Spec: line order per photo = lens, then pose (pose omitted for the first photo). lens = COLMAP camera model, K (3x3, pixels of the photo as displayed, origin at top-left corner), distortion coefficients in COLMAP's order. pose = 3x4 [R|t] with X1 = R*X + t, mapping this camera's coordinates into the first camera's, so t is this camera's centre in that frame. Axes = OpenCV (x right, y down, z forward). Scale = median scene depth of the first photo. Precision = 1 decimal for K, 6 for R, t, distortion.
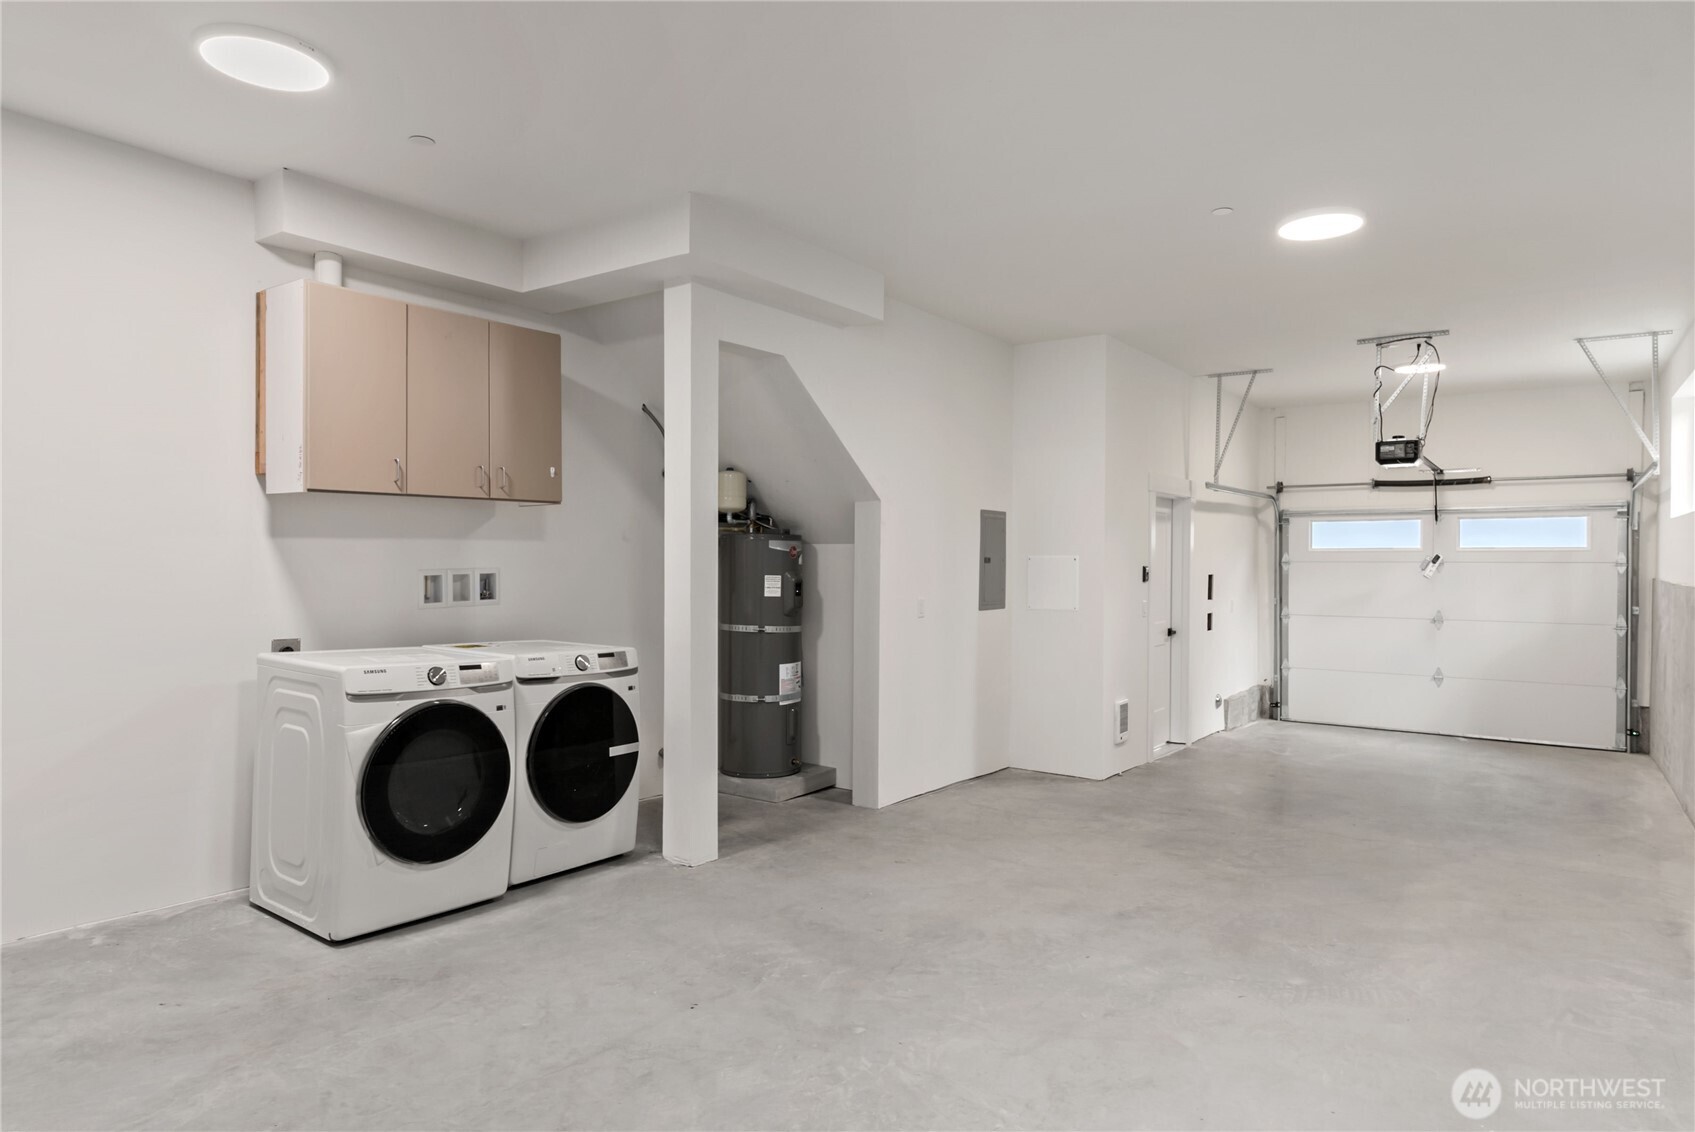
lens RADIAL K [[991.7, 0, 849.3], [0, 991.7, 564.8], [0, 0, 1]] dist [0.005884, 0.000091]
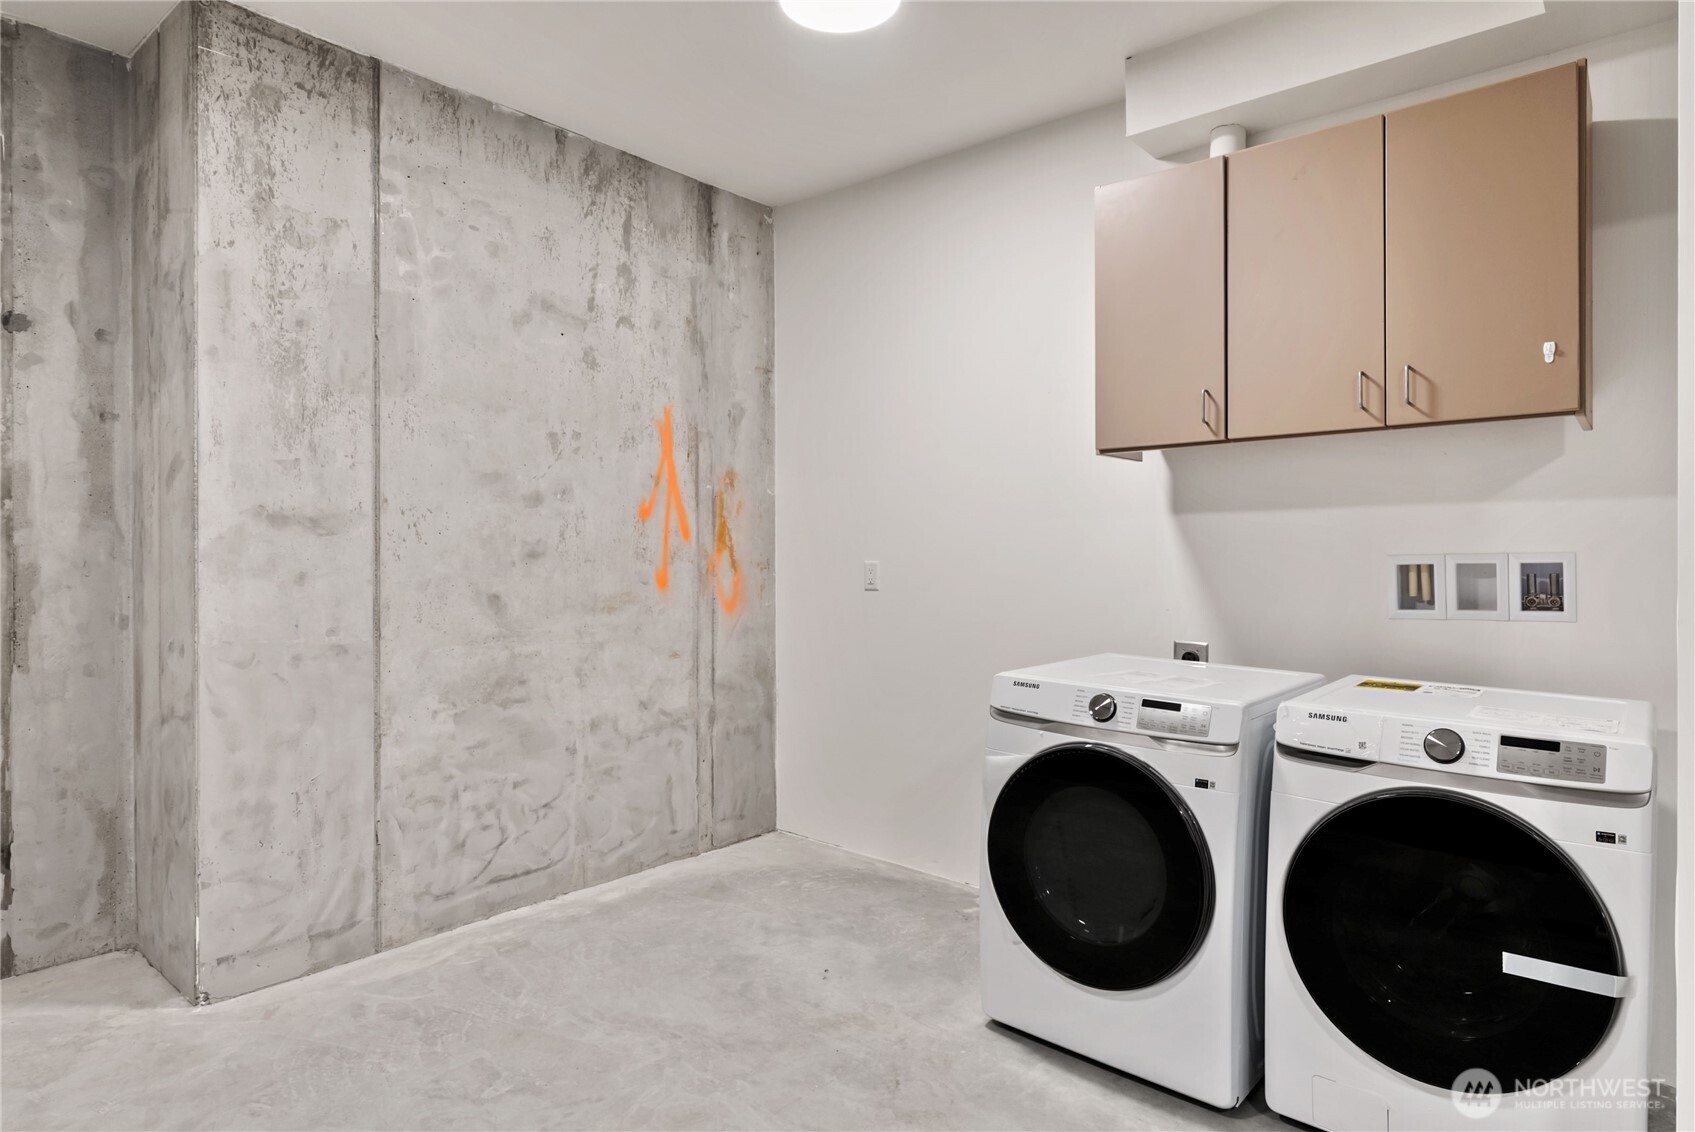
lens RADIAL K [[991.7, 0, 849.1], [0, 991.7, 561.8], [0, 0, 1]] dist [0.005884, 0.000091]
pose [[-0.078547, -0.001697, -0.996909, 0.237925], [-0.008053, 0.999967, -0.001067, 0.014038], [0.996878, 0.007944, -0.078558, 0.789358]]
